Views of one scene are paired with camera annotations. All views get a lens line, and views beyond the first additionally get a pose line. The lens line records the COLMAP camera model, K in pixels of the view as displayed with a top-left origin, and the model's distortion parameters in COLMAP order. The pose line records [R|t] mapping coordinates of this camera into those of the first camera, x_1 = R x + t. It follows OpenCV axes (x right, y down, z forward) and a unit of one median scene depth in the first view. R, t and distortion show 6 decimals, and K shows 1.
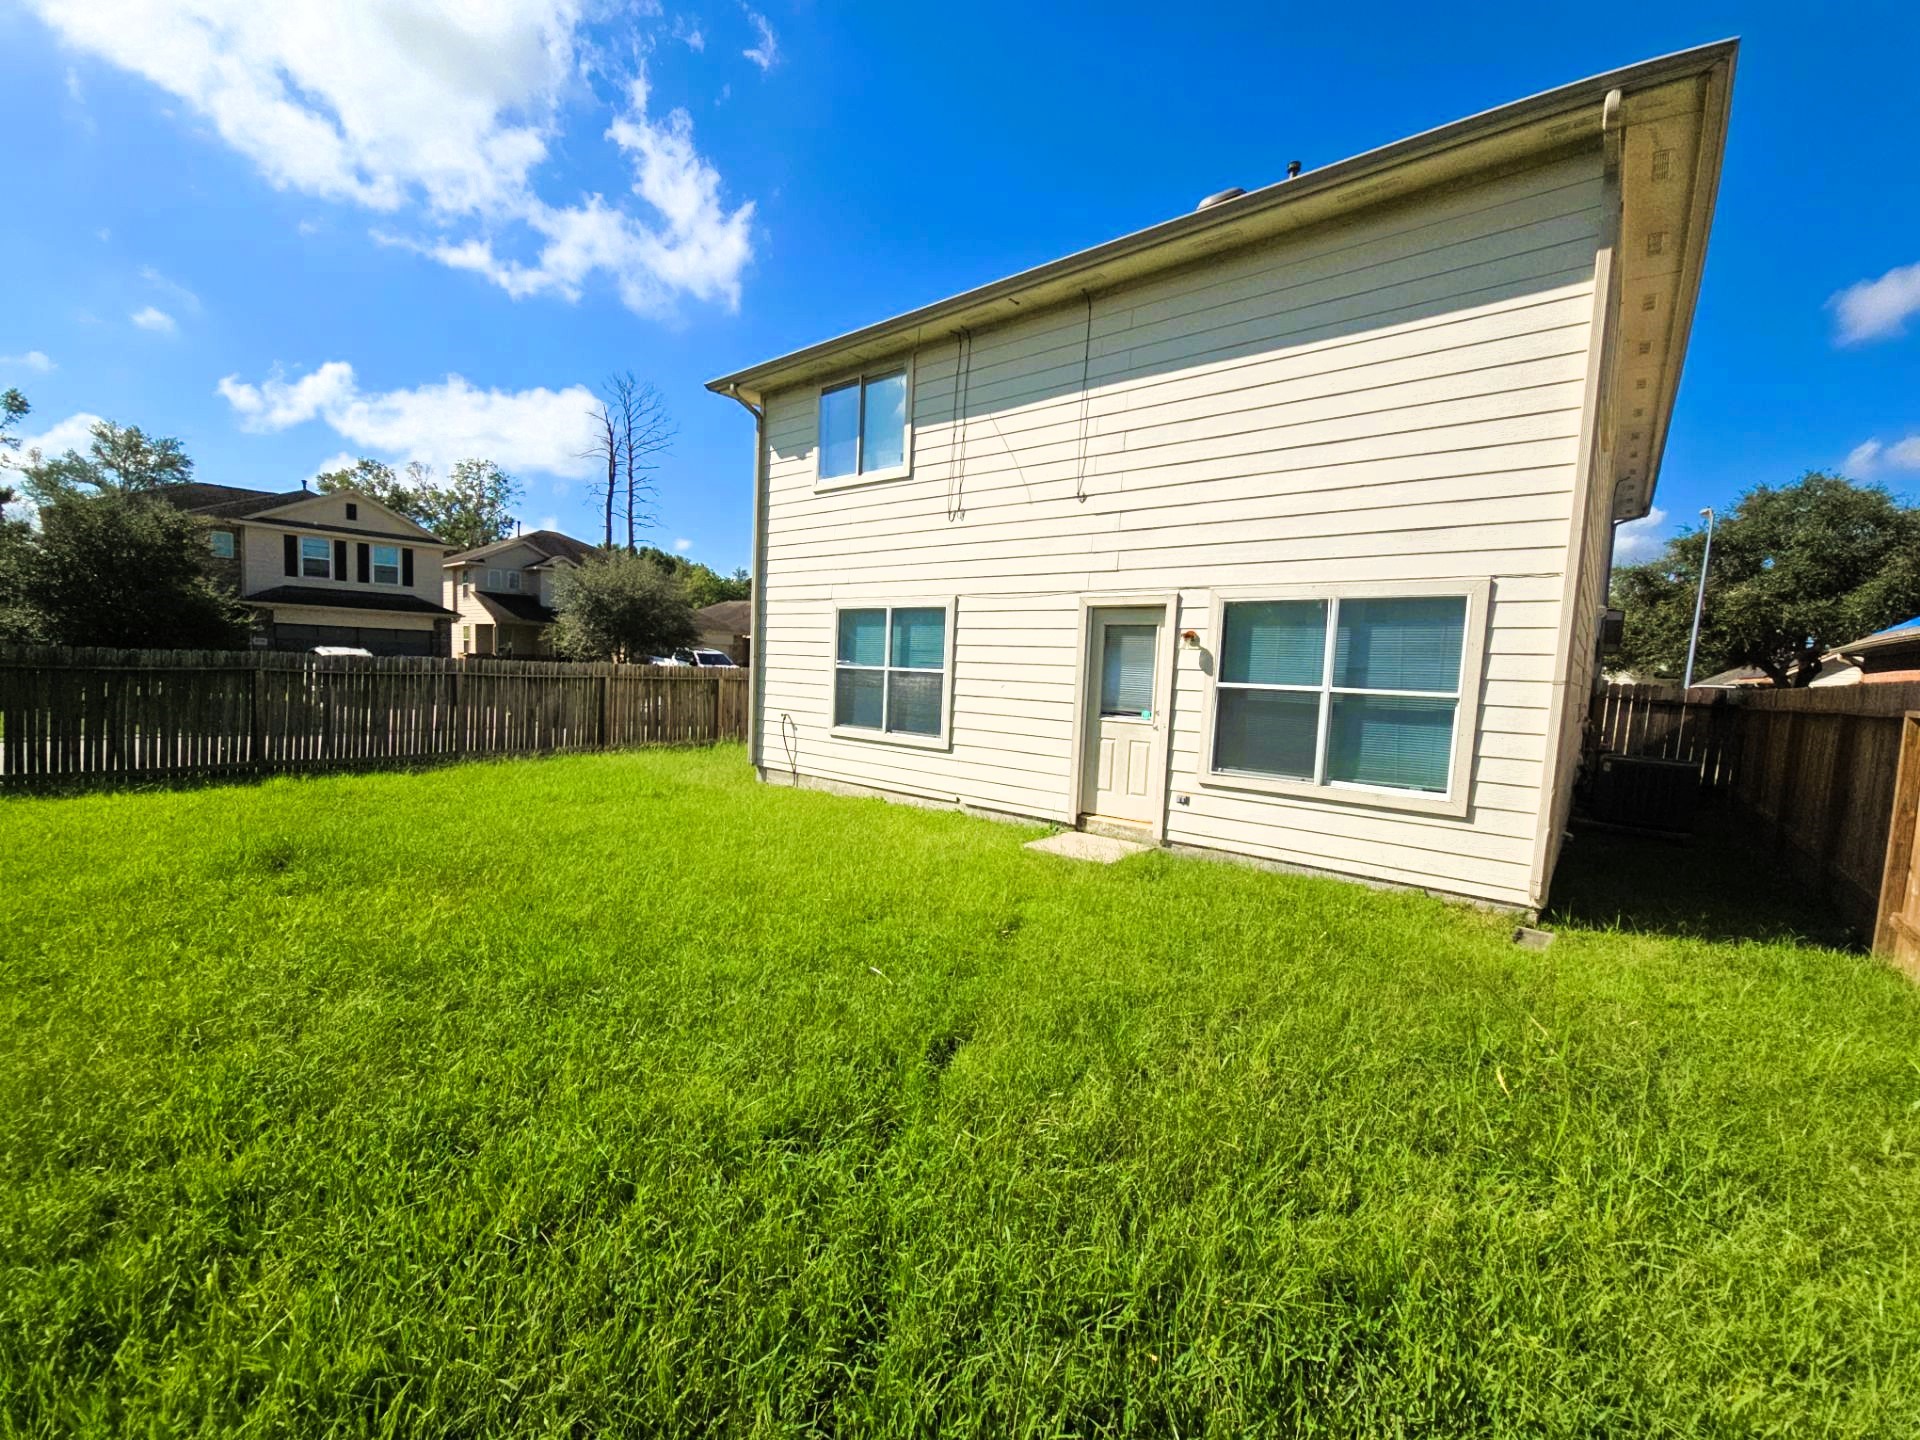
lens RADIAL K [[781.6, 0, 956.4], [0, 781.6, 733.4], [0, 0, 1]] dist [0.014697, -0.011748]
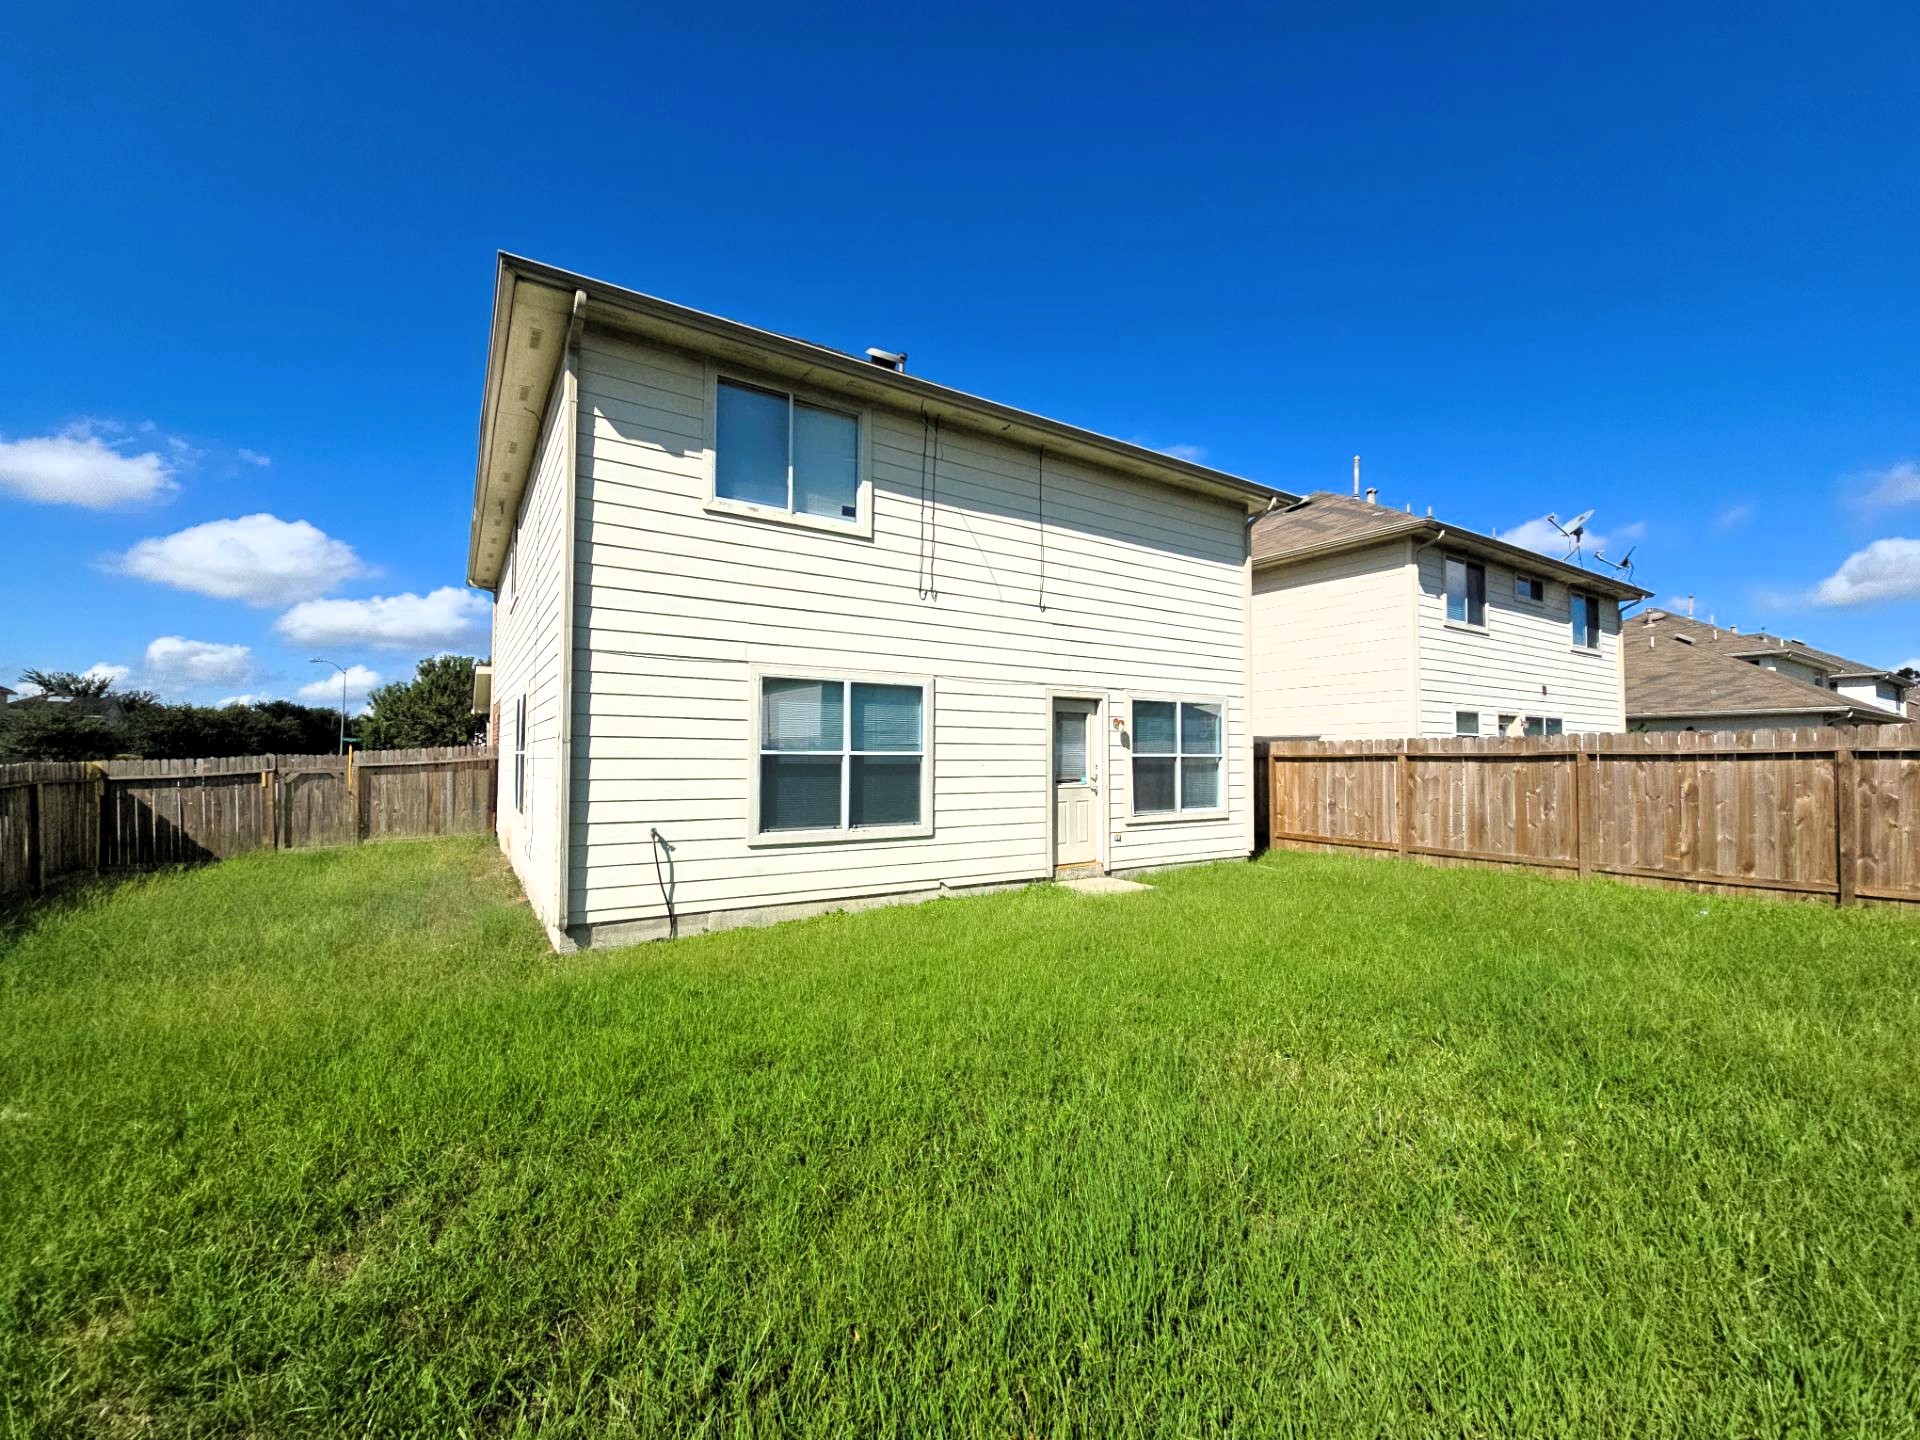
lens RADIAL K [[764.6, 0, 960.0], [0, 764.6, 720.0], [0, 0, 1]] dist [0.013620, -0.012007]
pose [[0.309200, -0.002087, 0.950995, -0.902552], [0.081560, 0.996371, -0.024331, -0.094840], [-0.947493, 0.085086, 0.308248, 0.678535]]
